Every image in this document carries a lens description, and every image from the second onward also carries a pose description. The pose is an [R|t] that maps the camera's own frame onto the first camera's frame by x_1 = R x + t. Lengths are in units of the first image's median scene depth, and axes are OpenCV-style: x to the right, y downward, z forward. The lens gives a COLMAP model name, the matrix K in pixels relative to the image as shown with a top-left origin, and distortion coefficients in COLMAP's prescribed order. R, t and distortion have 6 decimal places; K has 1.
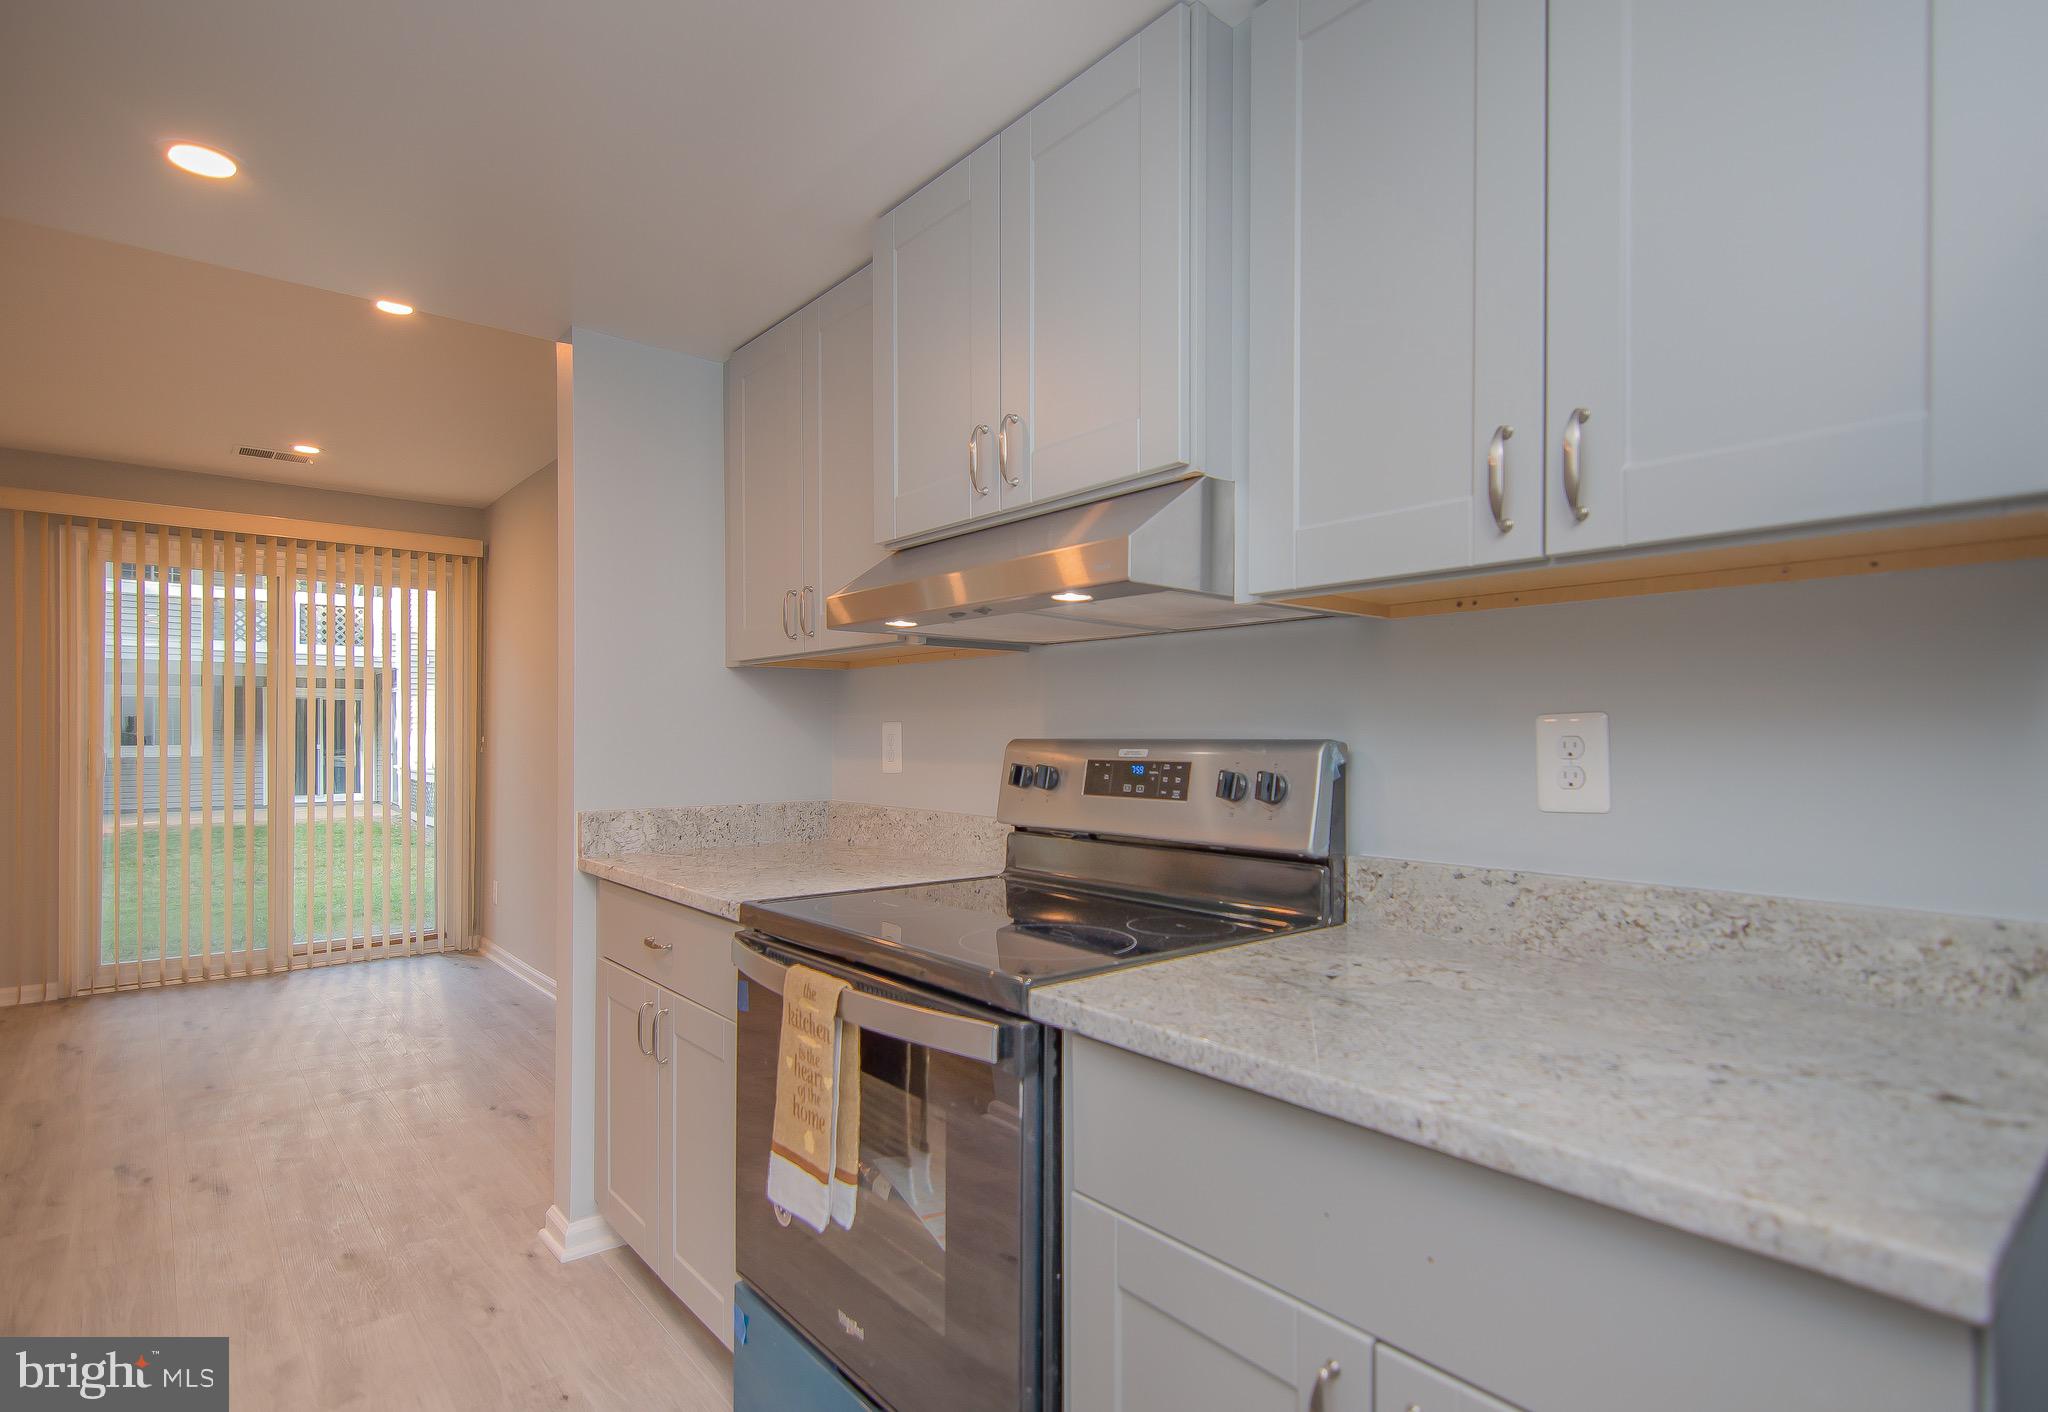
lens RADIAL K [[1081.3, 0, 1018.3], [0, 1081.3, 720.7], [0, 0, 1]] dist [0.007554, -0.000437]
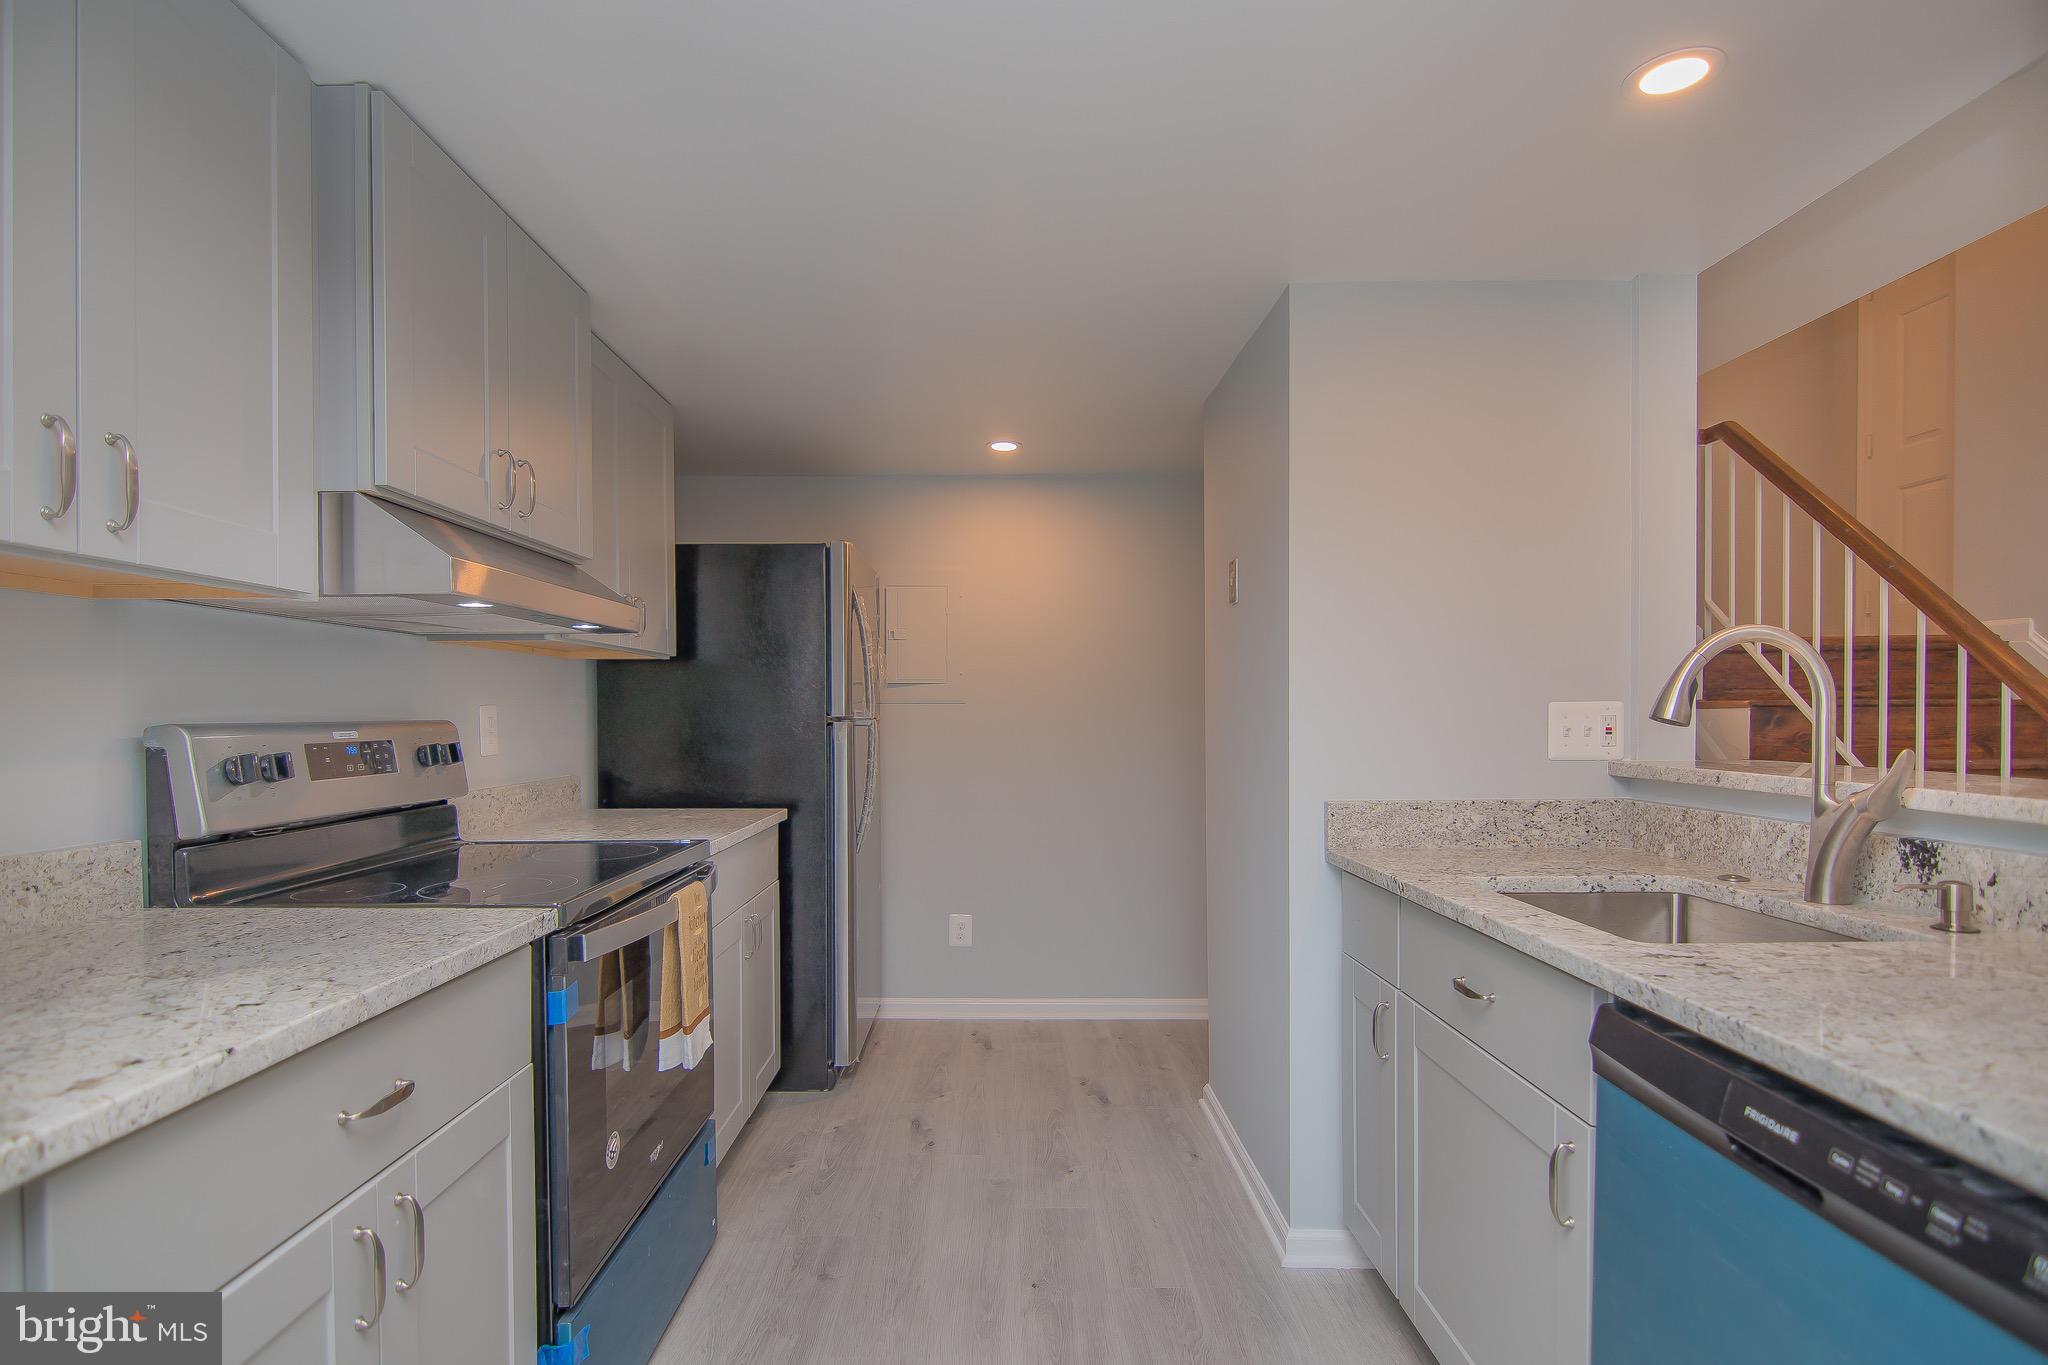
lens RADIAL K [[1018.2, 0, 1019.2], [0, 1018.2, 698.9], [0, 0, 1]] dist [0.012757, -0.011873]
pose [[-0.791356, 0.009587, 0.611281, -0.356243], [-0.006171, 0.999701, -0.023667, 0.004983], [-0.611325, -0.022502, -0.791060, 0.482189]]
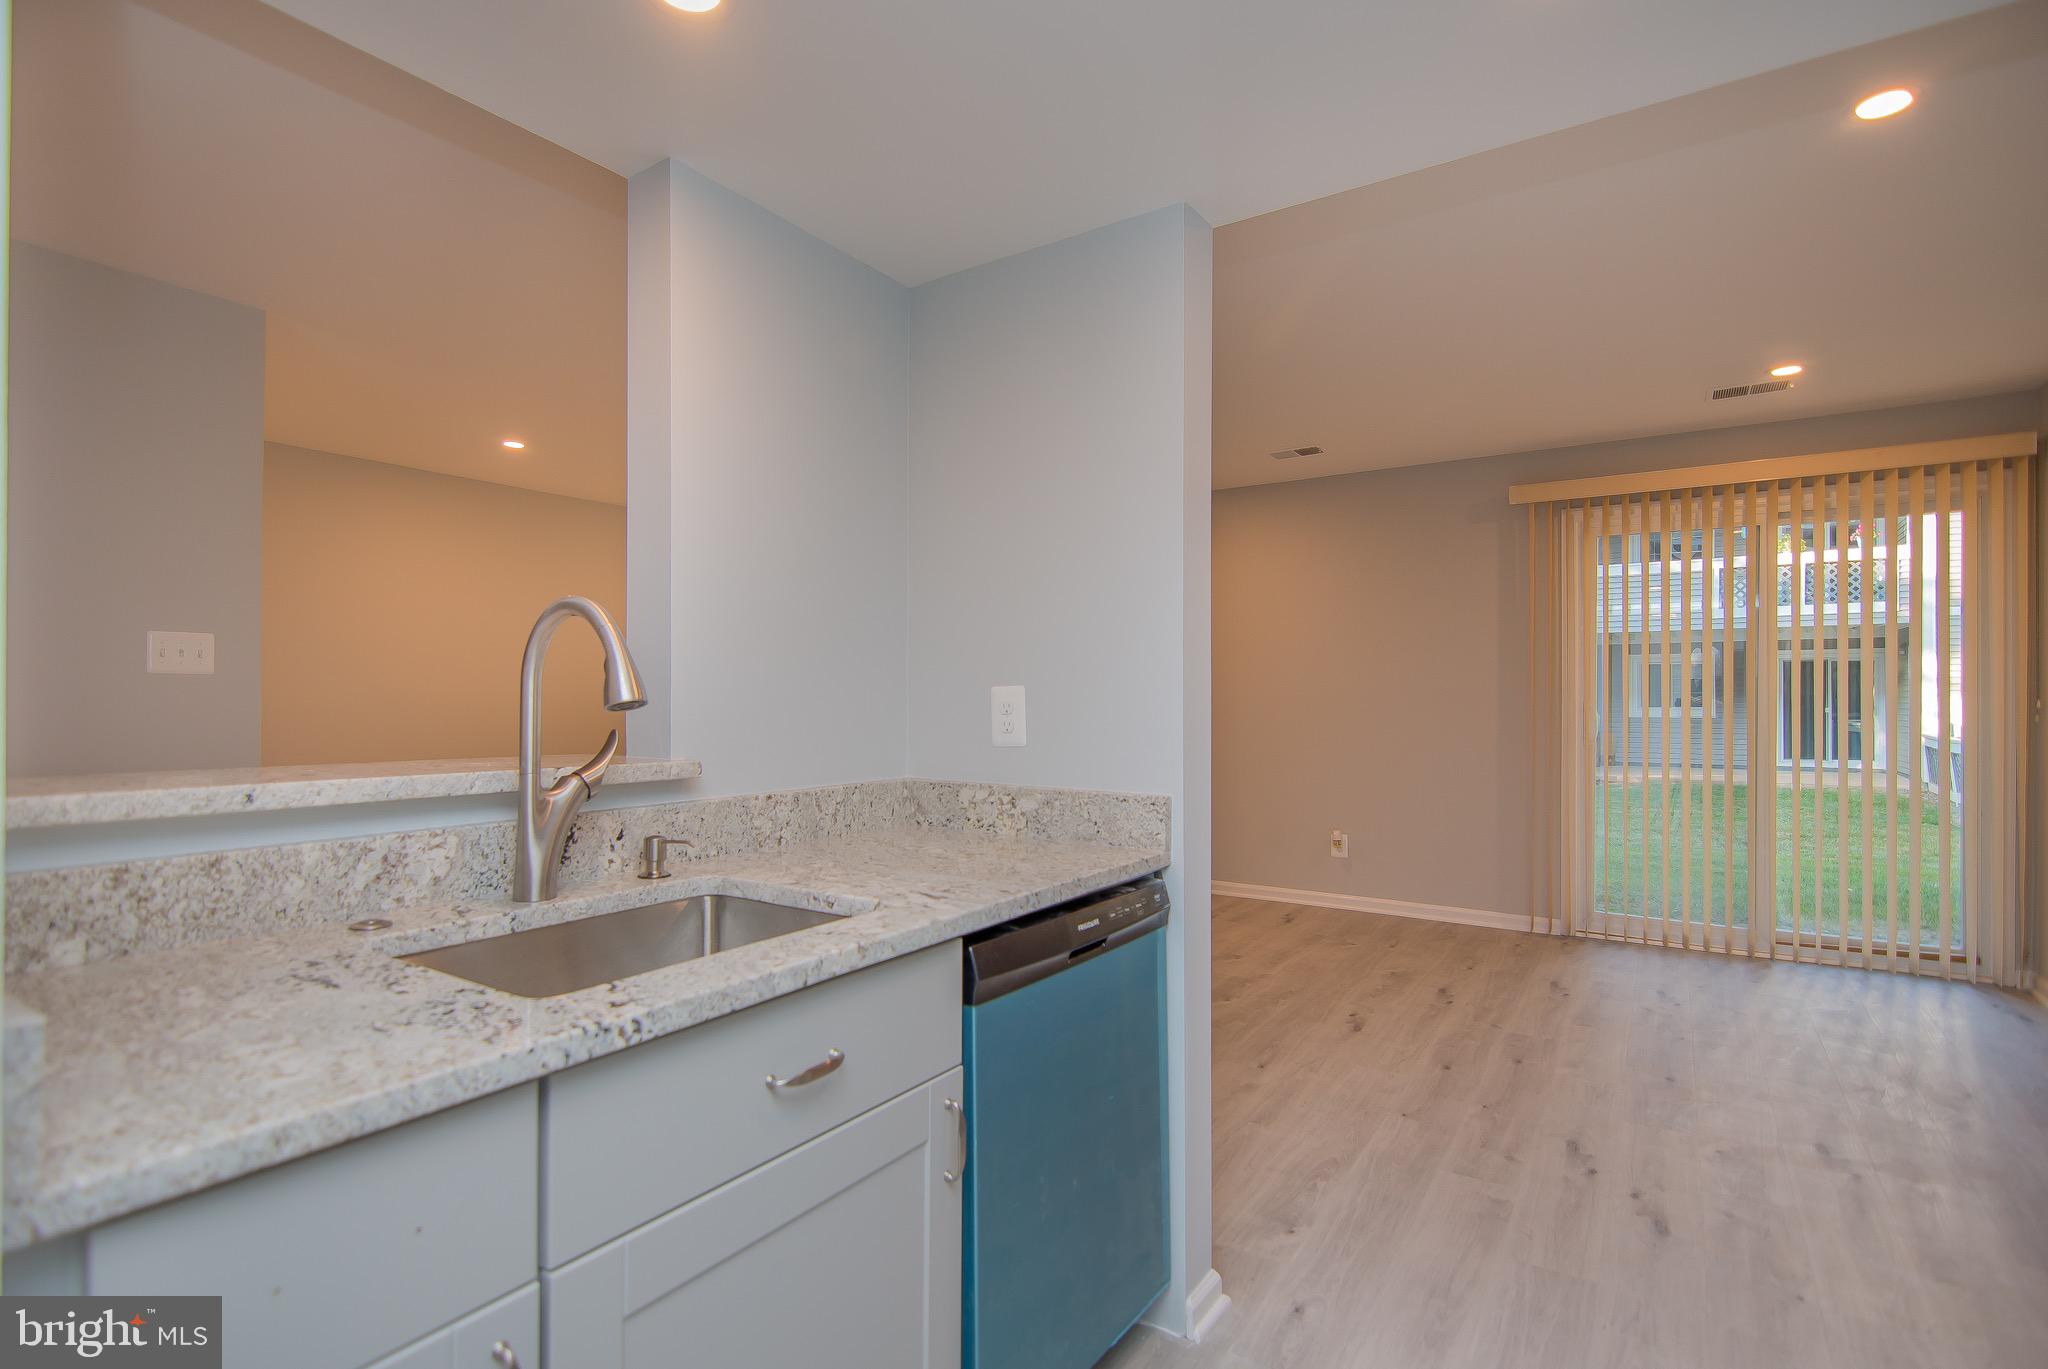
lens RADIAL K [[1018.2, 0, 1019.2], [0, 1018.2, 700.9], [0, 0, 1]] dist [0.012757, -0.011873]
pose [[0.319488, 0.003553, -0.947584, -0.081938], [0.011840, 0.999900, 0.007741, 0.001740], [0.947516, -0.013692, 0.319414, 0.168156]]
